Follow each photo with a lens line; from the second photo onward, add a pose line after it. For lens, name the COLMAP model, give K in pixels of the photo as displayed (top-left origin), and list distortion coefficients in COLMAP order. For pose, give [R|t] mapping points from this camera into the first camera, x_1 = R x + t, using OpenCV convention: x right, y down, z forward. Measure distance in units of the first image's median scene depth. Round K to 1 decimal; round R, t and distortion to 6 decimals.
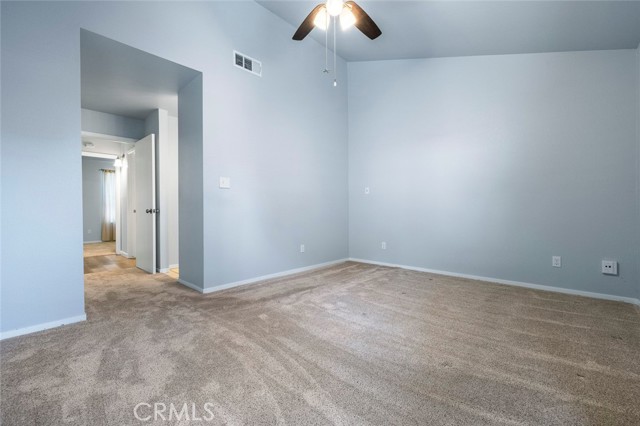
lens RADIAL K [[269.3, 0, 320.9], [0, 269.3, 210.1], [0, 0, 1]] dist [0.001579, -0.000236]
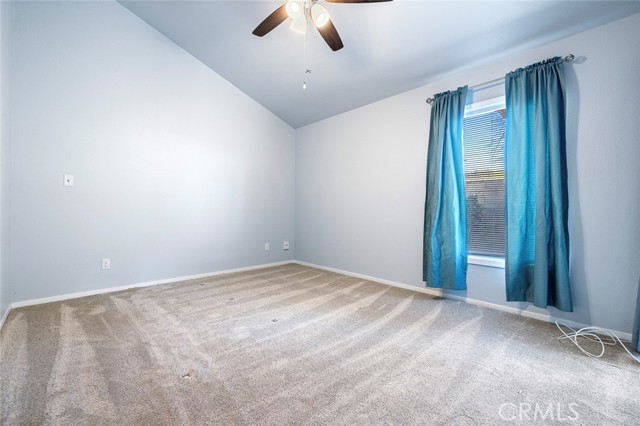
lens RADIAL K [[268.9, 0, 320.0], [0, 268.9, 213.0], [0, 0, 1]] dist [0.000127, -0.000066]
pose [[0.063131, 0.006452, 0.997984, -0.555357], [0.000629, 0.999979, -0.006505, 0.008576], [-0.998005, 0.001039, 0.063126, 0.552381]]
